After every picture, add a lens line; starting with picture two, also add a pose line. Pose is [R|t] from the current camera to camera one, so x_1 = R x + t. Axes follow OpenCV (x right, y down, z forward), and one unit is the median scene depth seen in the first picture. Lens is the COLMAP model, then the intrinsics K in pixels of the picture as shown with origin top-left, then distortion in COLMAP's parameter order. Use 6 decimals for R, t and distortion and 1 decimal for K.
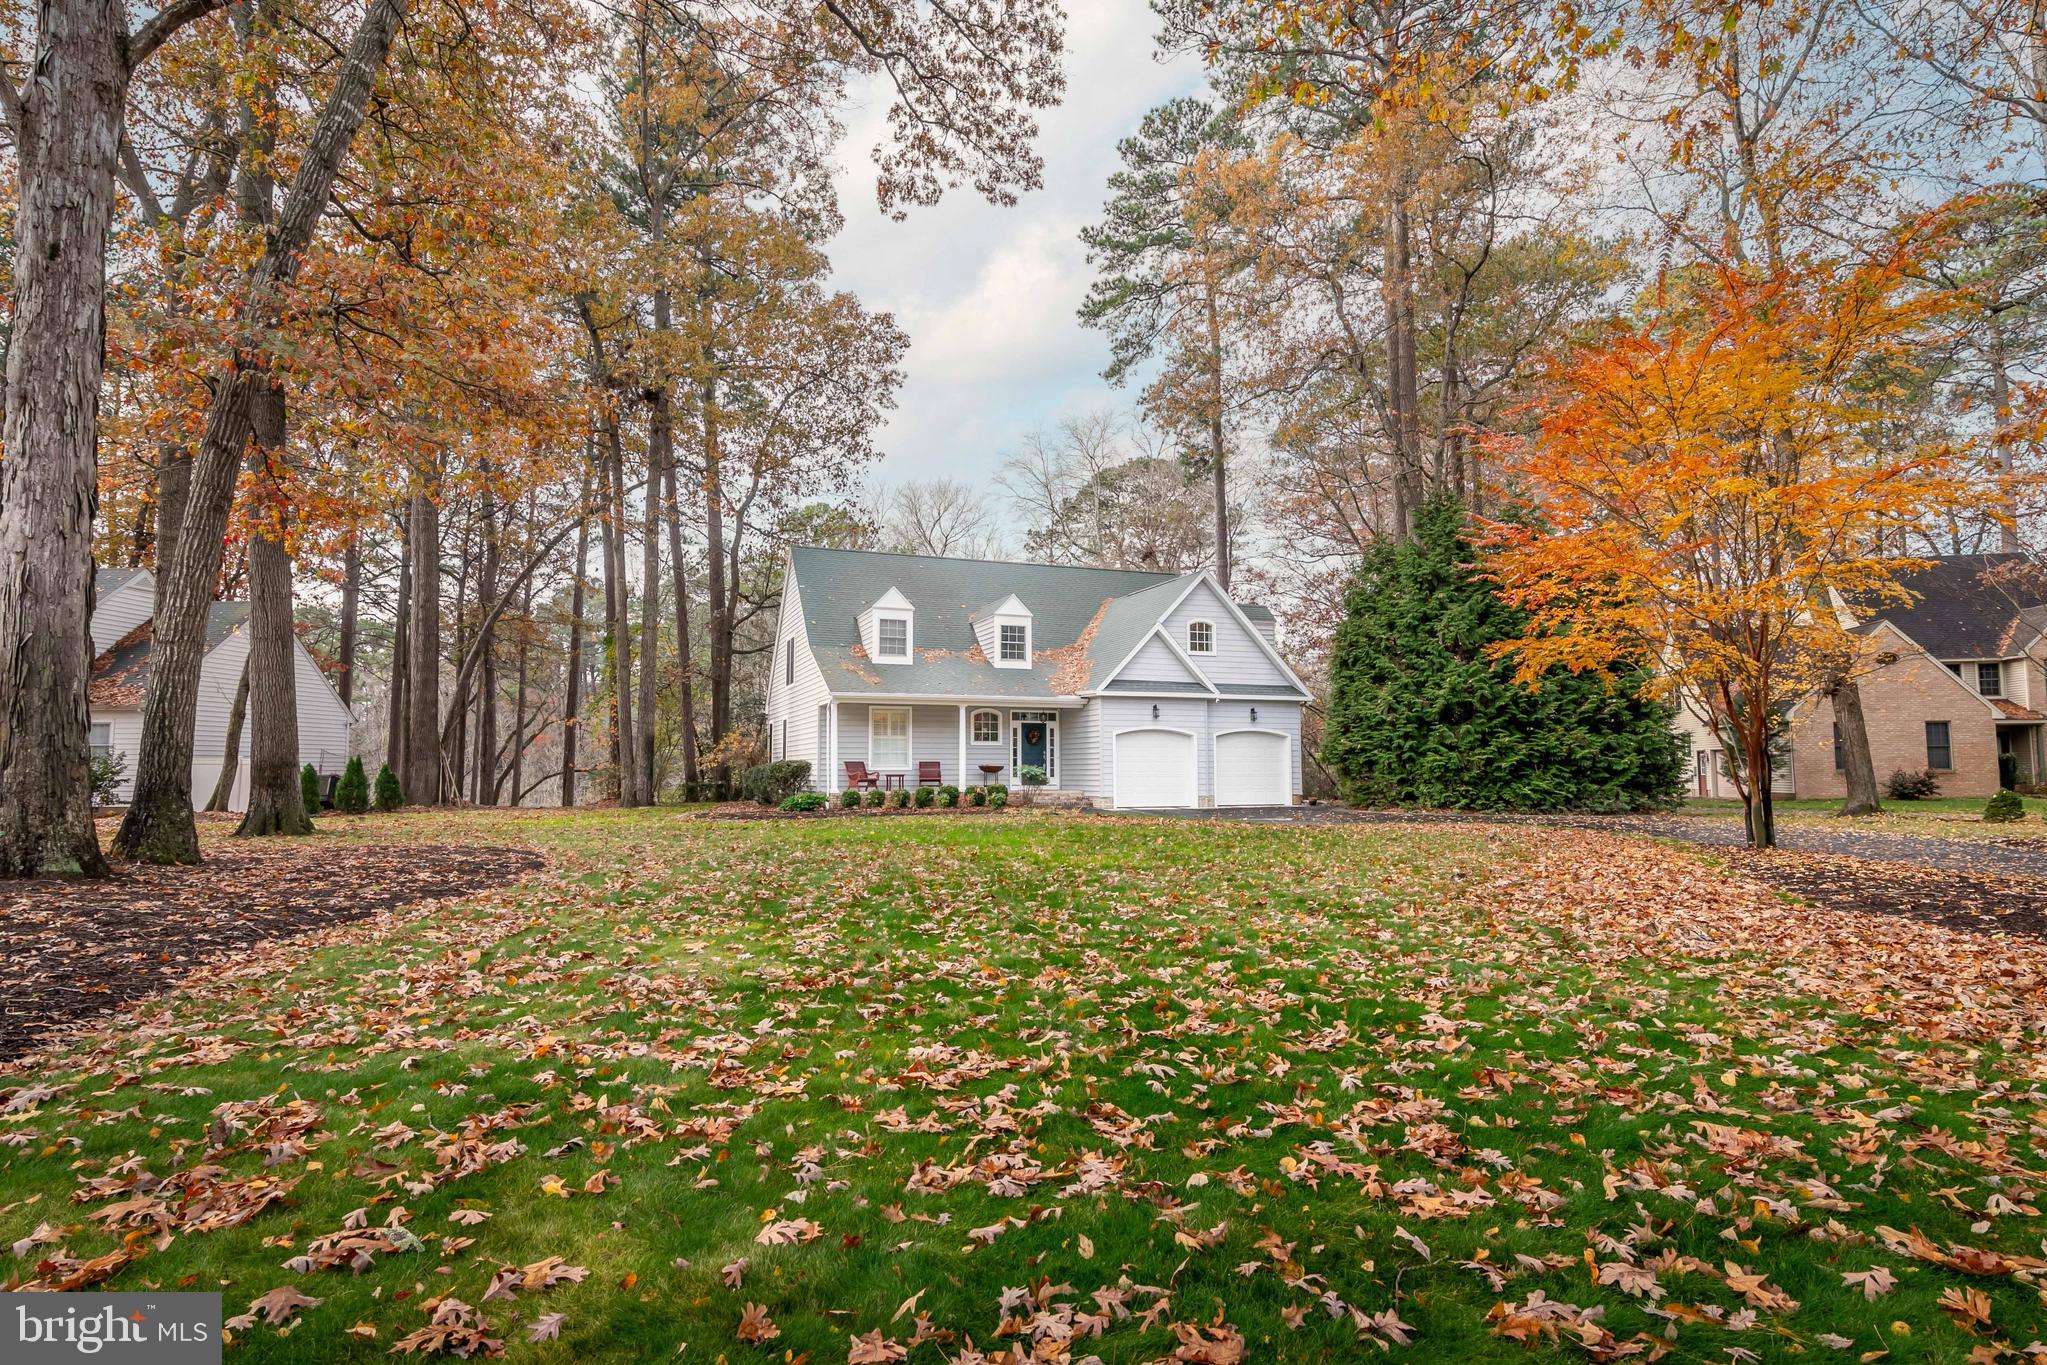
lens RADIAL K [[1083.6, 0, 1033.3], [0, 1083.6, 684.1], [0, 0, 1]] dist [0.005419, 0.000496]
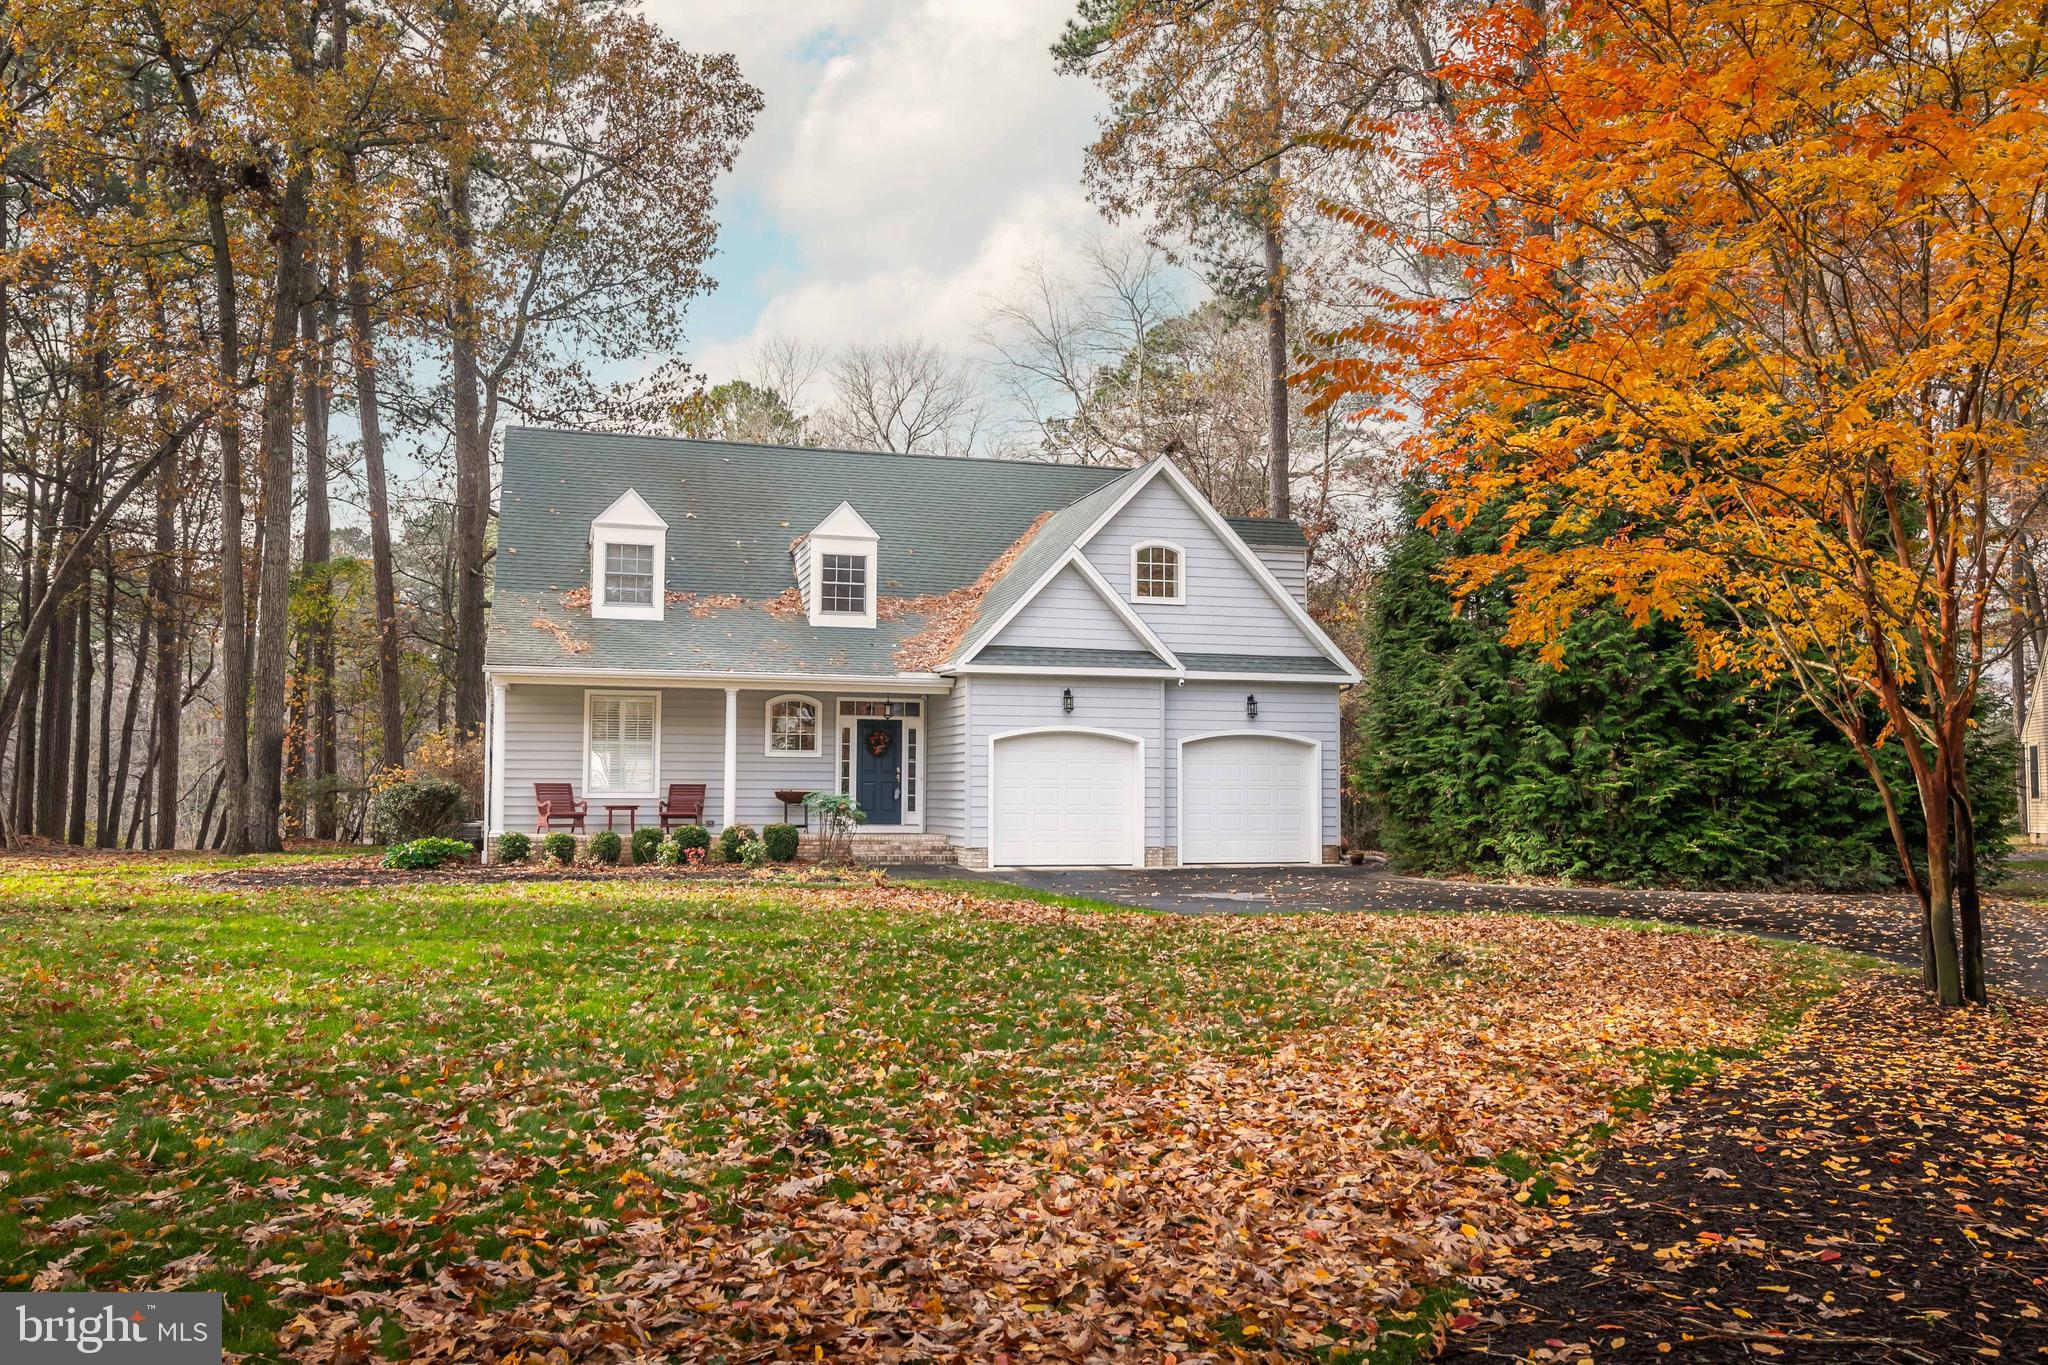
lens RADIAL K [[1585.4, 0, 1034.2], [0, 1585.4, 694.2], [0, 0, 1]] dist [-0.003604, 0.002971]
pose [[0.996344, 0.002650, -0.085394, 0.163822], [-0.000945, 0.999800, 0.020000, 0.004765], [0.085430, -0.019846, 0.996146, 0.152043]]
